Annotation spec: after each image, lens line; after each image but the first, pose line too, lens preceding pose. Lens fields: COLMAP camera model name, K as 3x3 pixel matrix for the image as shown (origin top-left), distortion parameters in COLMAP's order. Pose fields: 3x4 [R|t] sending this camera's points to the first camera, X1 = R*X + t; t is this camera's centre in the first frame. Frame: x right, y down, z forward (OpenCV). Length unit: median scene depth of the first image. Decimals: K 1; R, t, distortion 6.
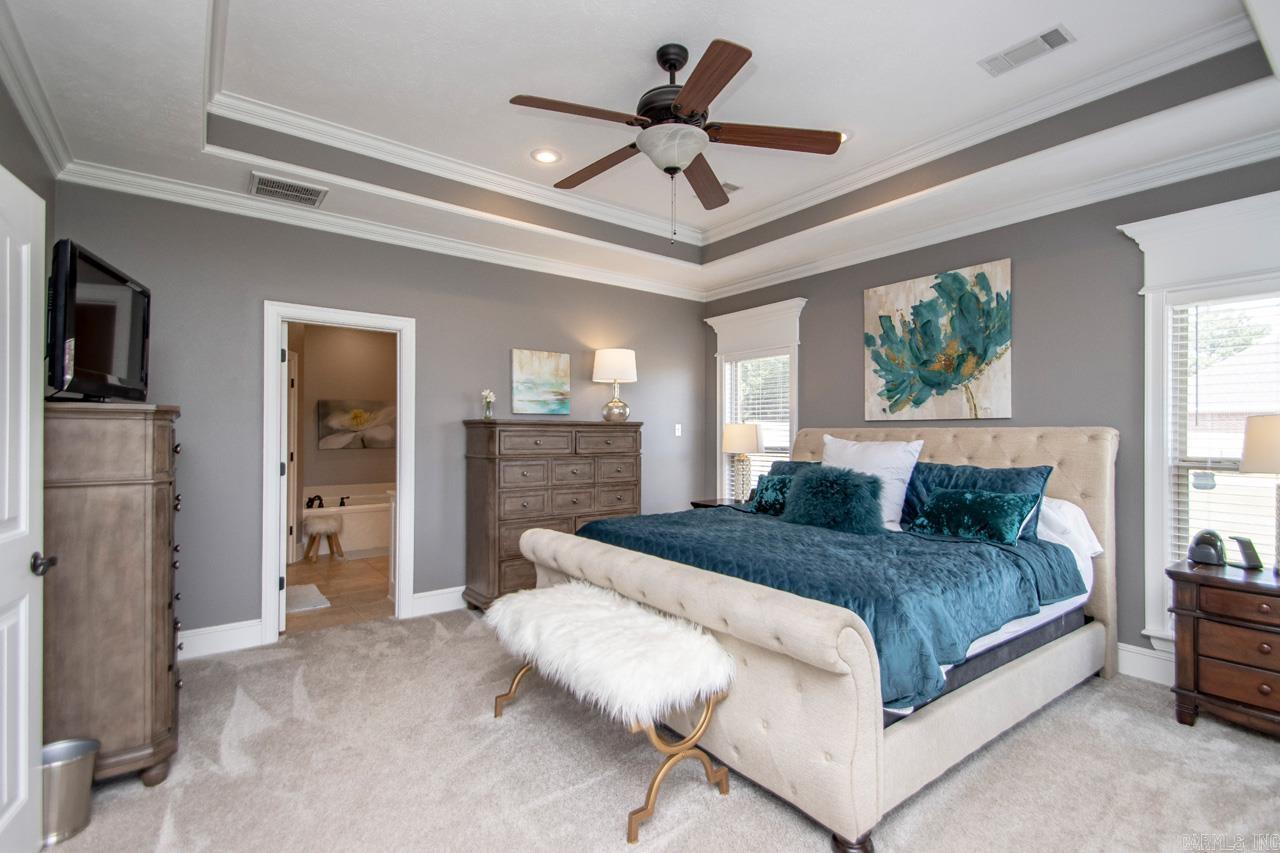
lens RADIAL K [[588.7, 0, 638.4], [0, 588.7, 421.4], [0, 0, 1]] dist [0.022752, -0.016212]
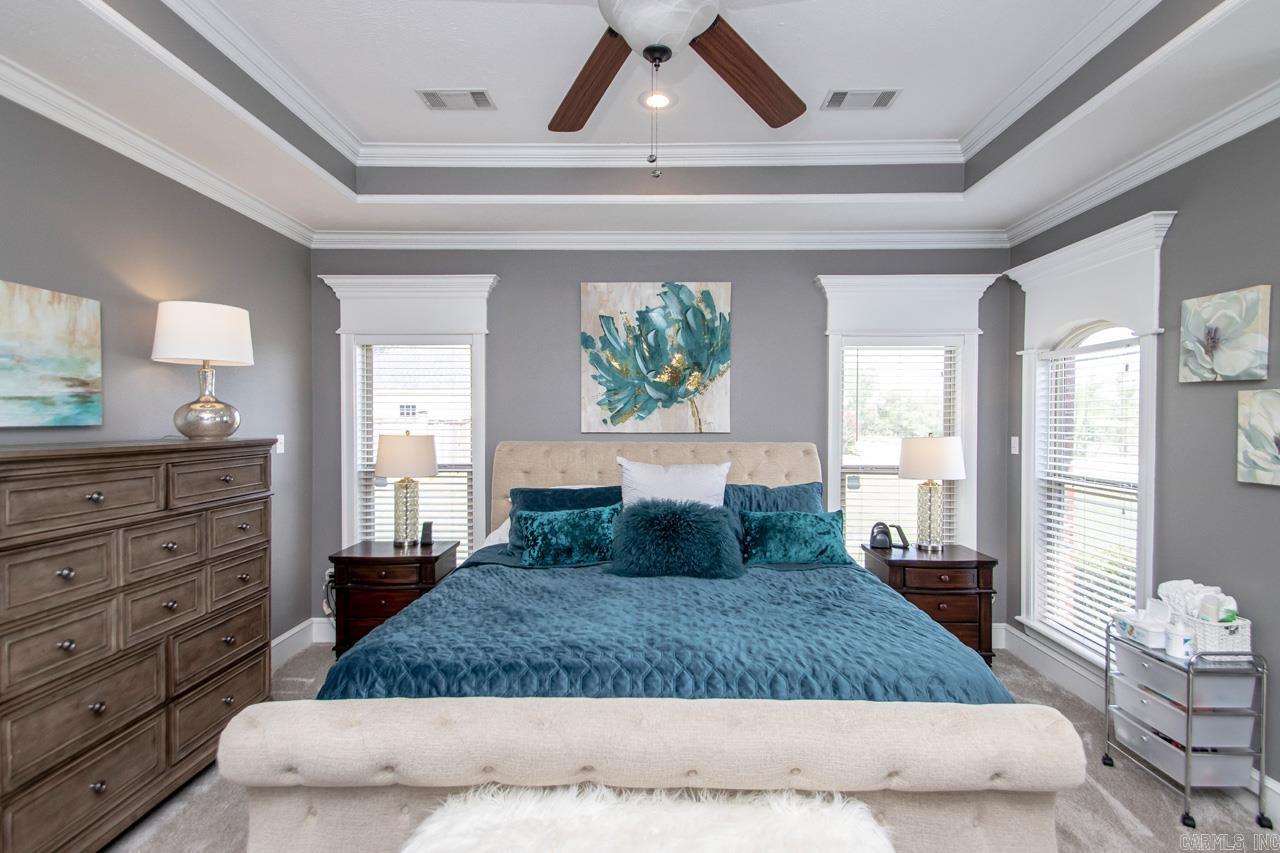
lens RADIAL K [[608.2, 0, 655.1], [0, 608.2, 420.5], [0, 0, 1]] dist [0.025836, -0.019444]
pose [[0.606349, -0.002391, 0.795195, -0.289266], [-0.016525, 0.999742, 0.015607, -0.037771], [-0.795027, -0.022604, 0.606153, 0.396213]]
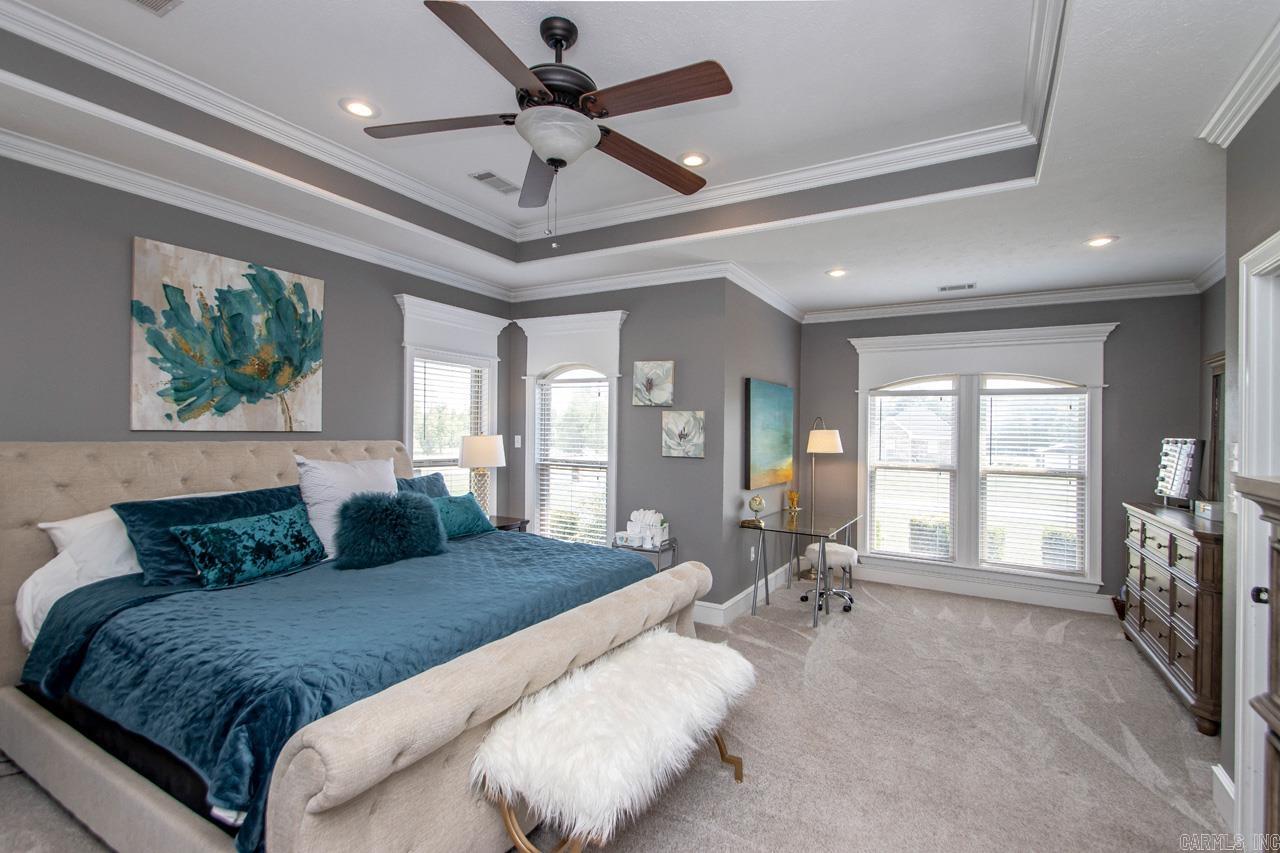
lens RADIAL K [[585.6, 0, 640.0], [0, 585.6, 426.5], [0, 0, 1]] dist [0.055717, -0.031291]
pose [[-0.390631, -0.001503, 0.920546, -0.512179], [-0.037105, 0.999212, -0.014114, -0.018597], [-0.919799, -0.039671, -0.390379, 0.792786]]
